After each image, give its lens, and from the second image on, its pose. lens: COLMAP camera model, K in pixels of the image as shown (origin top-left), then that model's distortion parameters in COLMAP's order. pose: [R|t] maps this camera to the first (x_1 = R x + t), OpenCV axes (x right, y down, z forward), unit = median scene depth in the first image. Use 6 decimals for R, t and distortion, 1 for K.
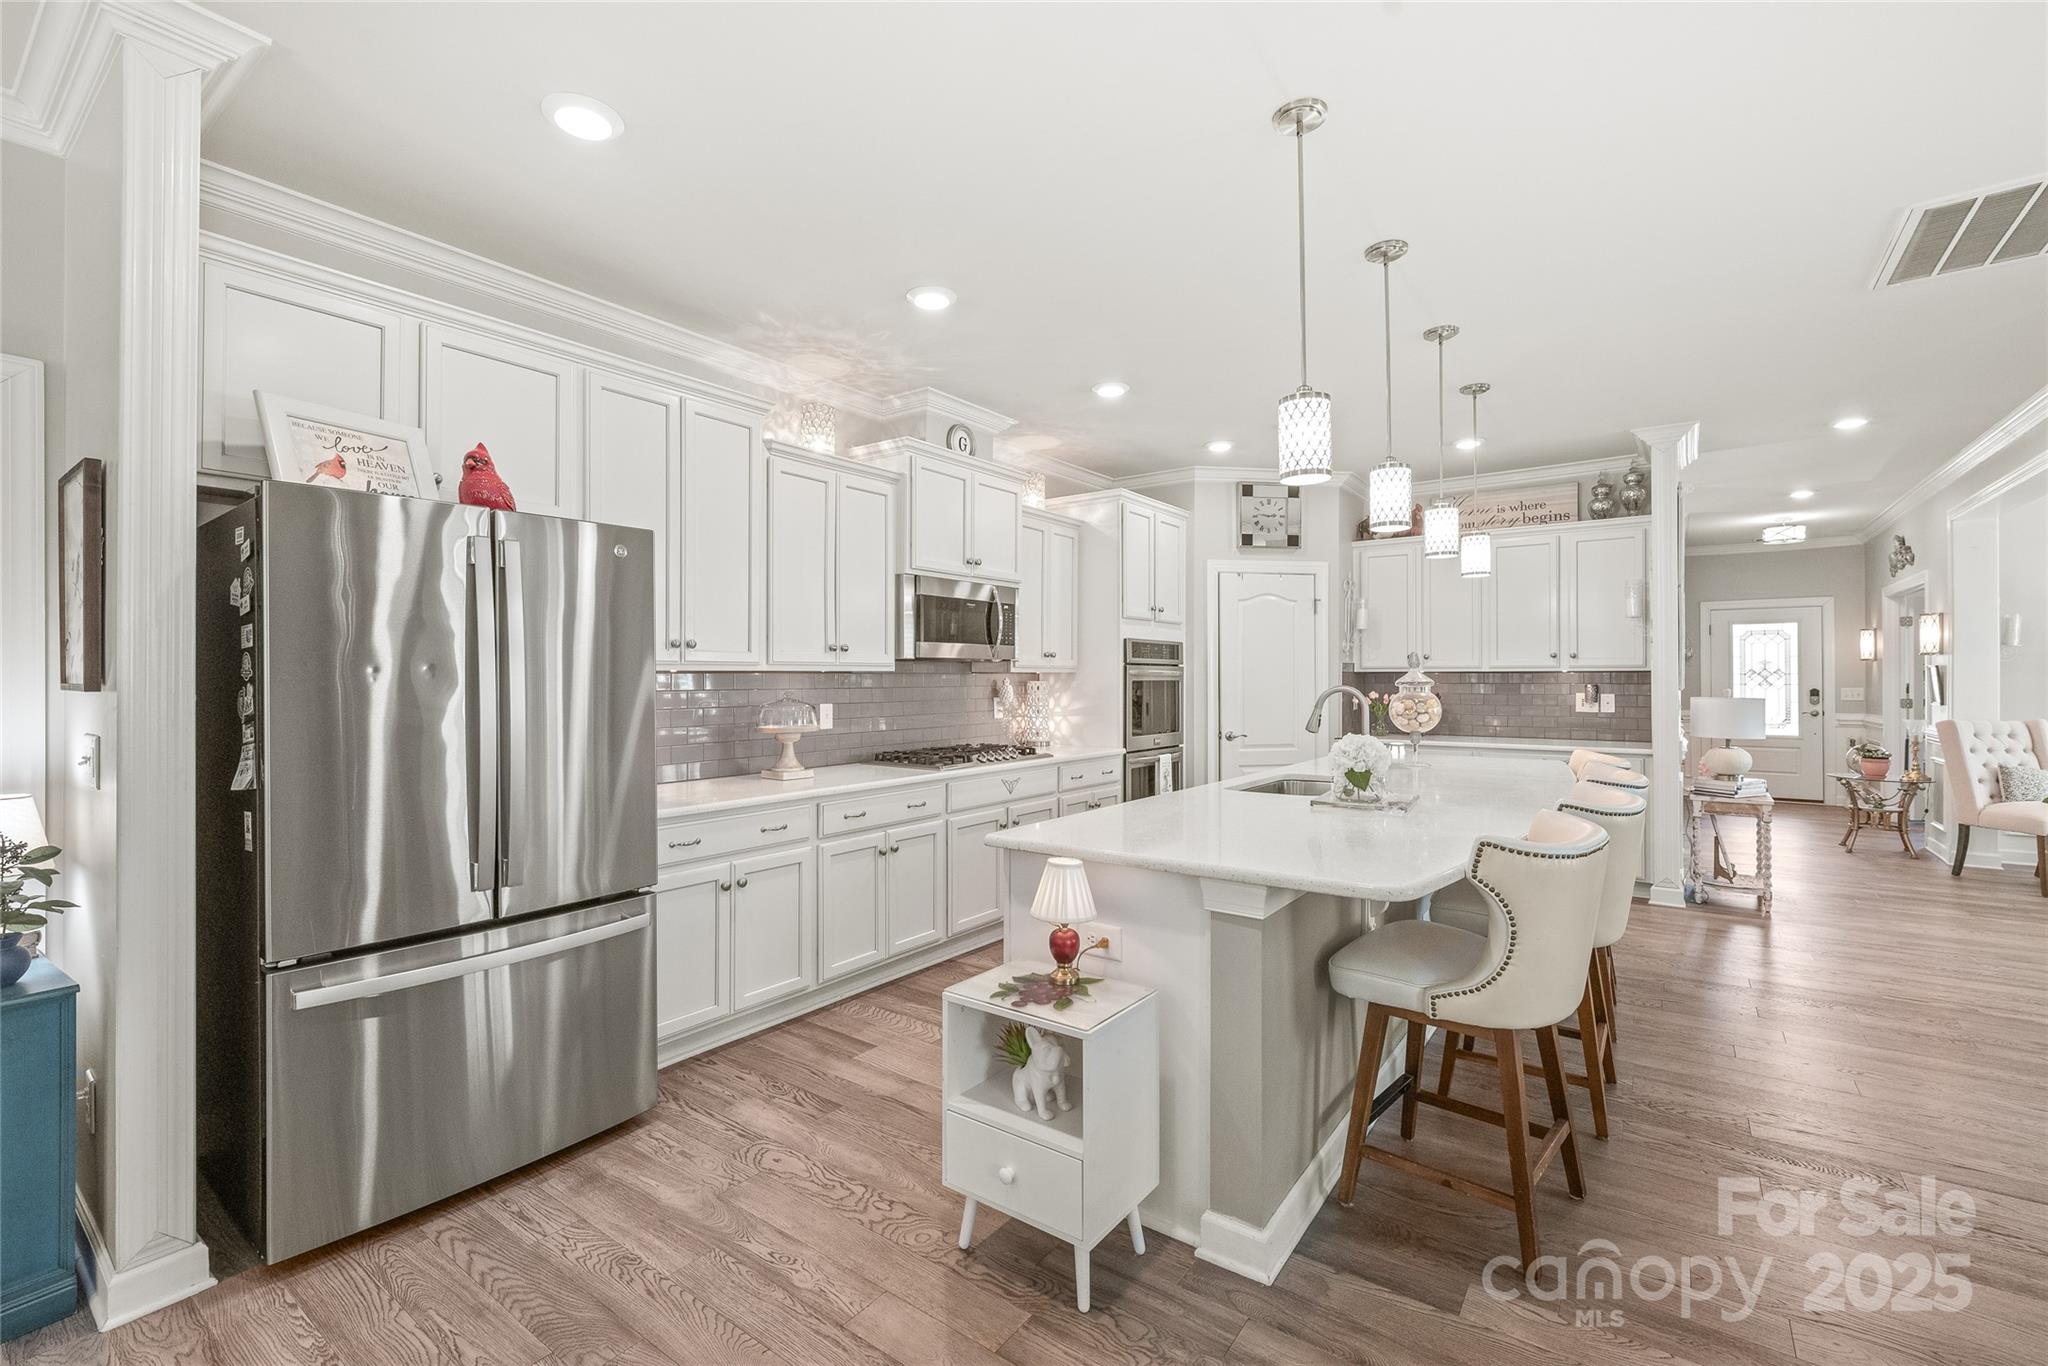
lens RADIAL K [[876.4, 0, 1031.1], [0, 876.4, 666.8], [0, 0, 1]] dist [0.001473, -0.000970]
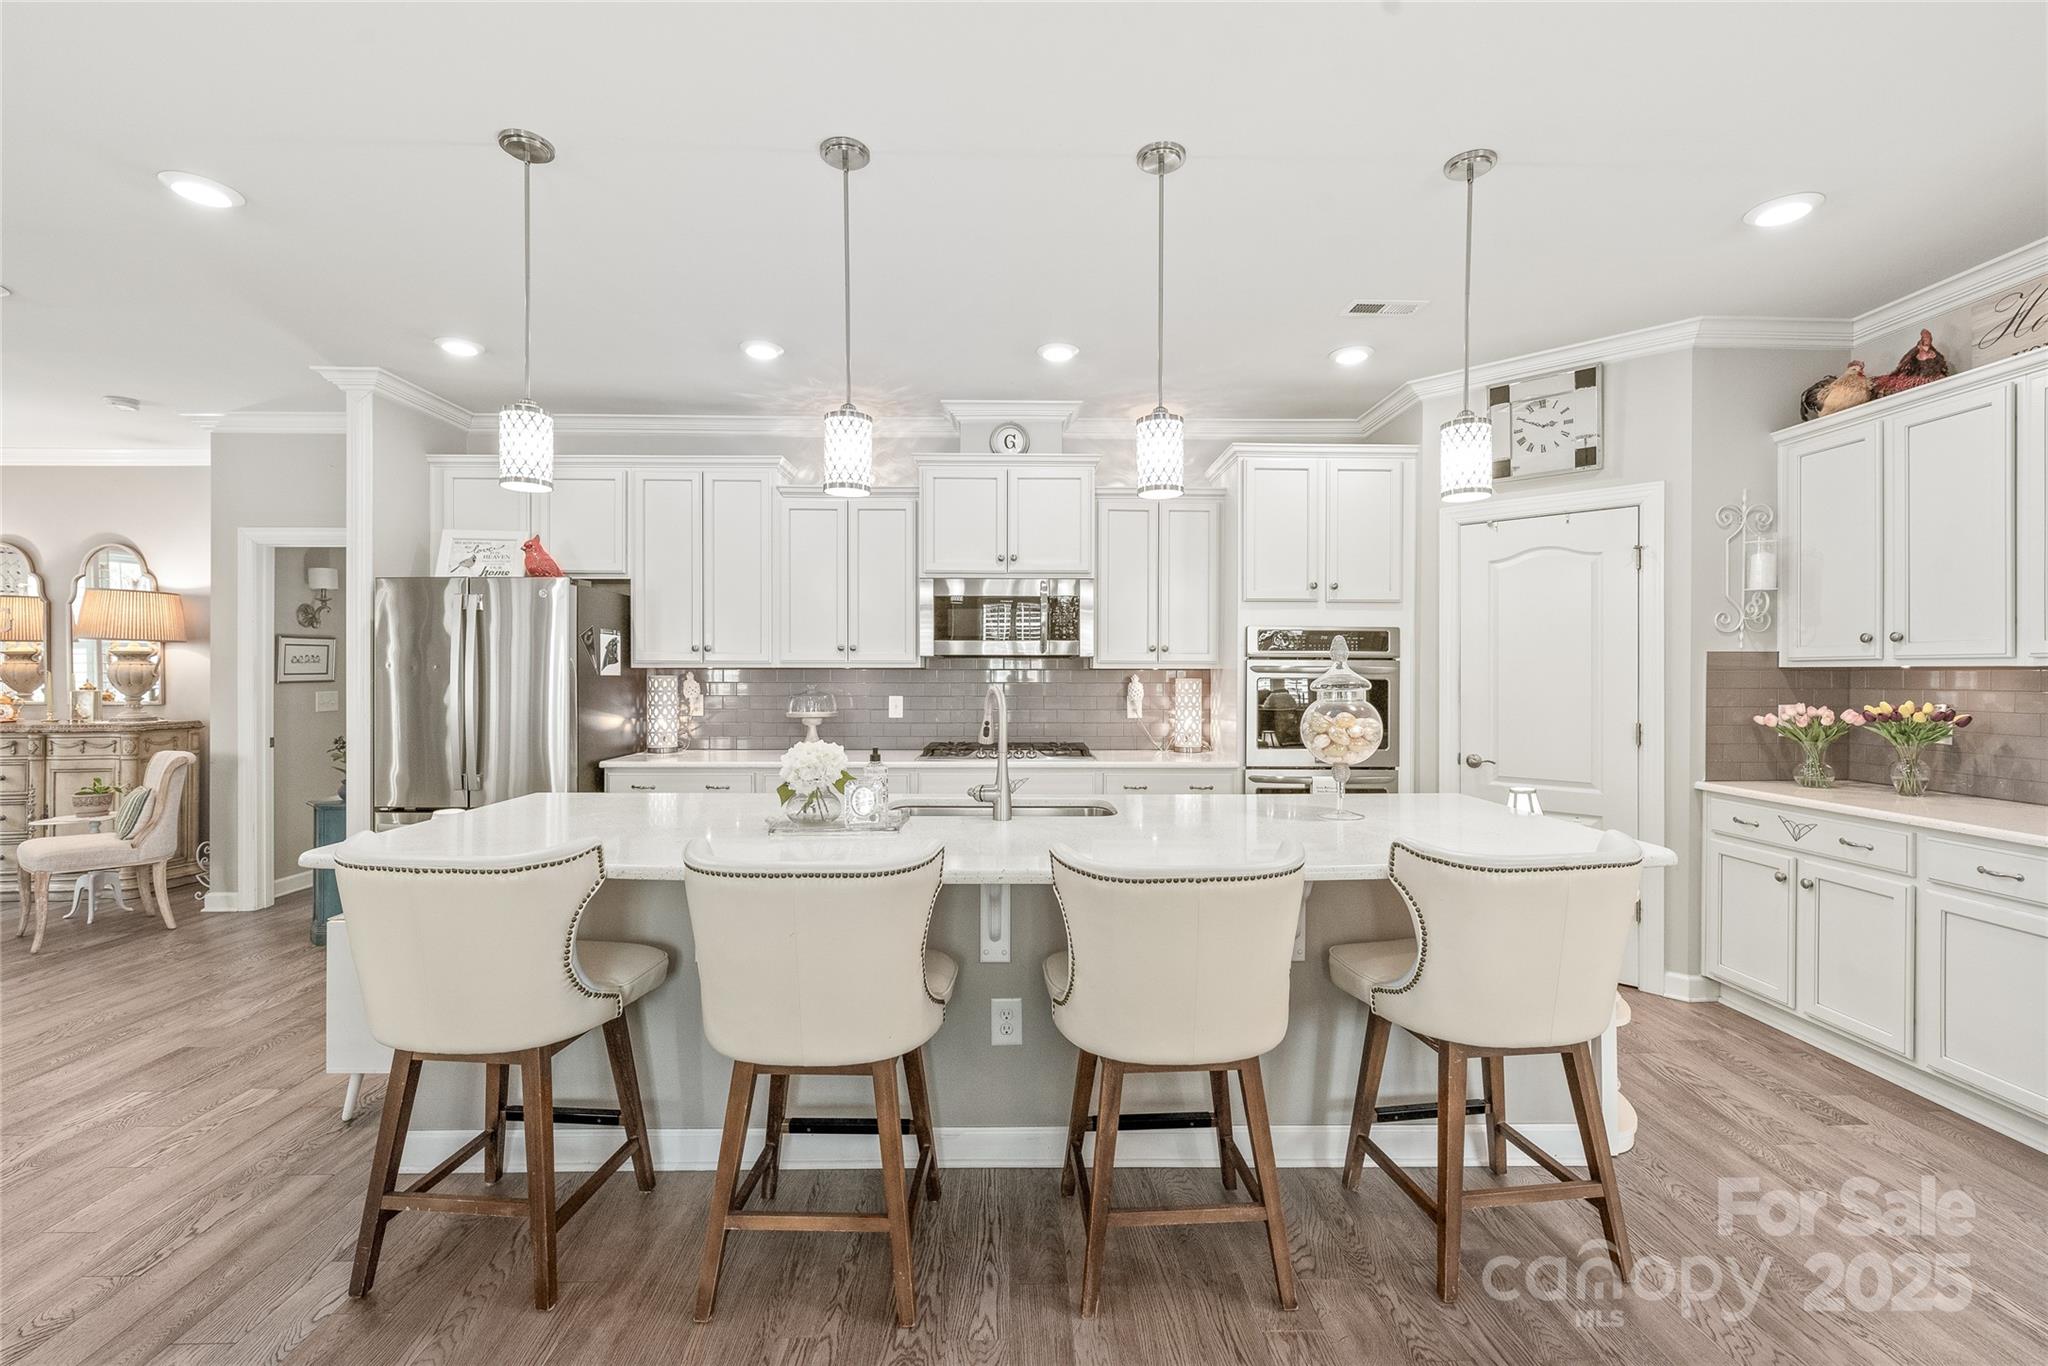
lens RADIAL K [[876.4, 0, 1028.5], [0, 876.4, 670.5], [0, 0, 1]] dist [0.001473, -0.000970]
pose [[0.604876, -0.000092, -0.796319, 0.789957], [0.005531, 0.999976, 0.004085, 0.004747], [0.796300, -0.006876, 0.604863, 0.435721]]
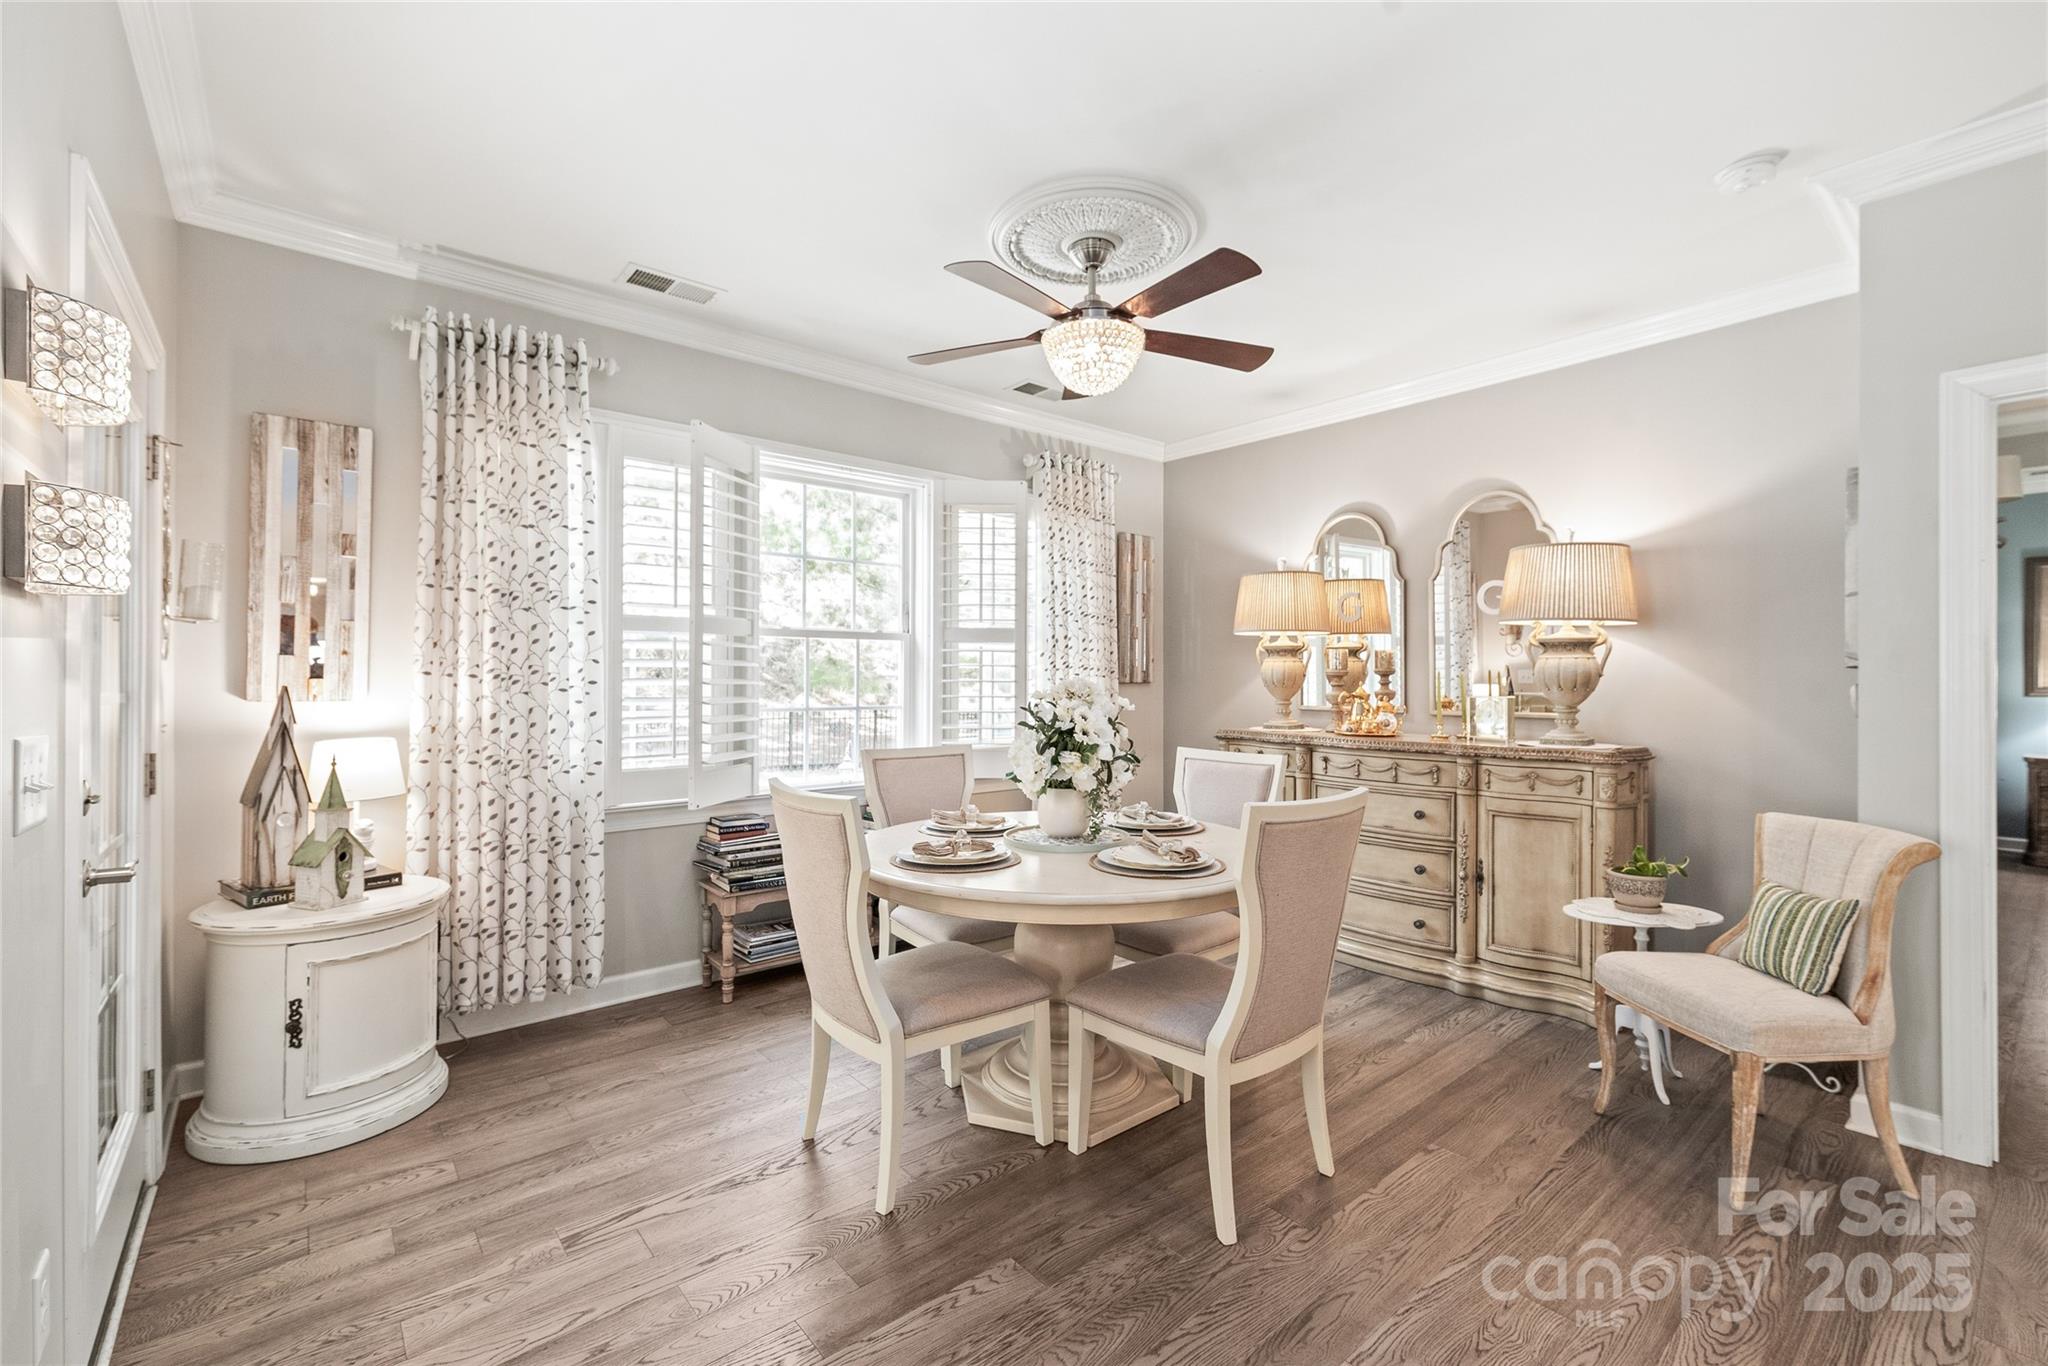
lens RADIAL K [[876.4, 0, 1023.5], [0, 876.4, 669.4], [0, 0, 1]] dist [0.001473, -0.000970]
pose [[-0.236264, -0.006595, -0.971667, -0.052643], [0.007717, 0.999933, -0.008664, 0.007745], [0.971658, -0.009545, -0.236197, -0.127237]]
